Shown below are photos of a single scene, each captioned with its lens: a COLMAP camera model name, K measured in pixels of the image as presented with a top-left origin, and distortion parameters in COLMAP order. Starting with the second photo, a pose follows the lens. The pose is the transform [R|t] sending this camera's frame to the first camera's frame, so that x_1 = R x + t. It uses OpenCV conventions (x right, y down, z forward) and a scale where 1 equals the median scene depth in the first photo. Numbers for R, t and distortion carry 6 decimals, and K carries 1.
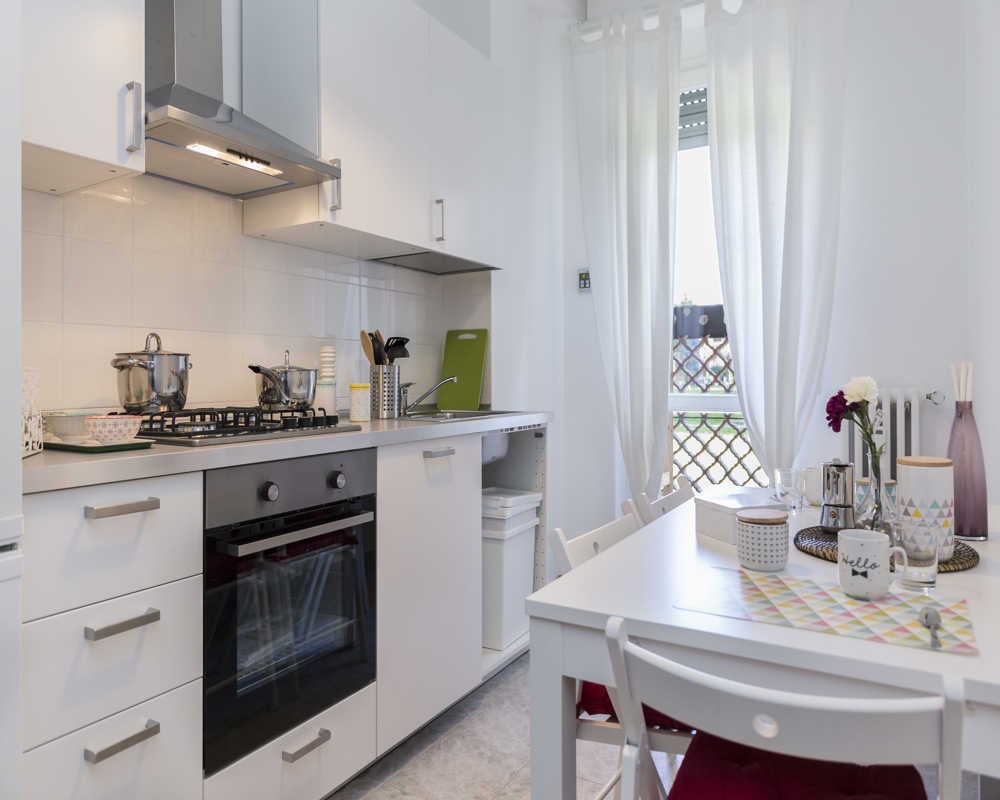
lens RADIAL K [[686.0, 0, 506.2], [0, 686.0, 376.8], [0, 0, 1]] dist [0.011644, -0.025468]
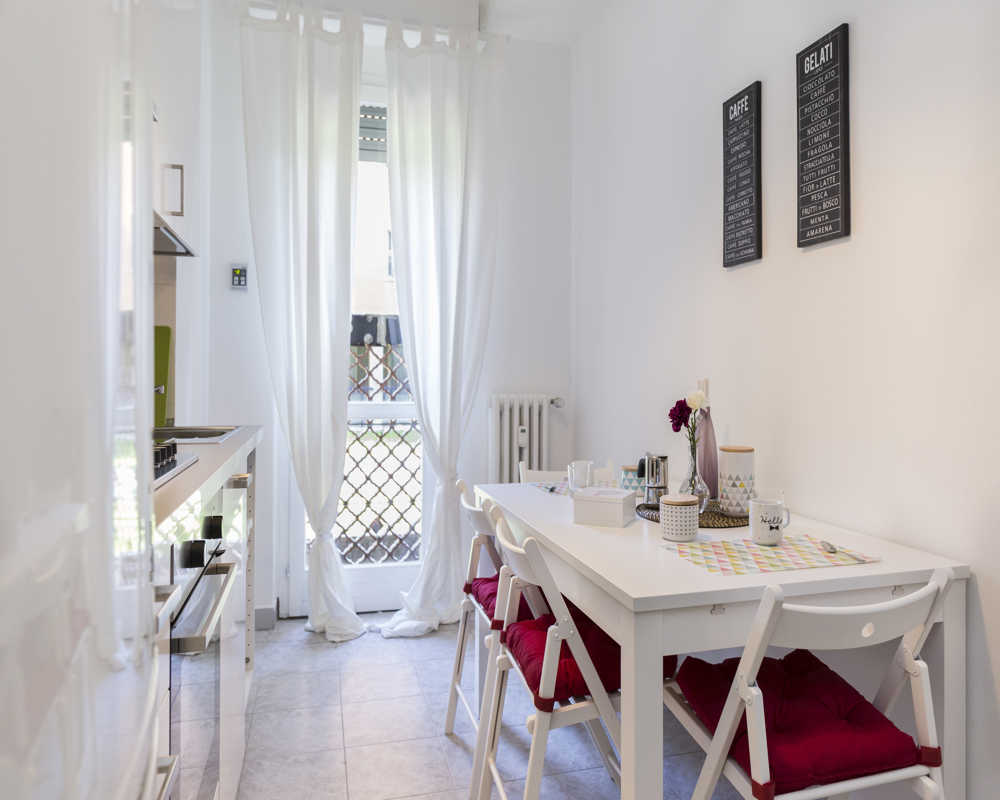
lens RADIAL K [[686.0, 0, 506.2], [0, 686.0, 376.8], [0, 0, 1]] dist [0.011644, -0.025468]
pose [[0.707526, 0.009627, 0.706622, -0.308313], [-0.006028, 0.999953, -0.007587, -0.005488], [-0.706662, 0.001108, 0.707551, 0.129391]]
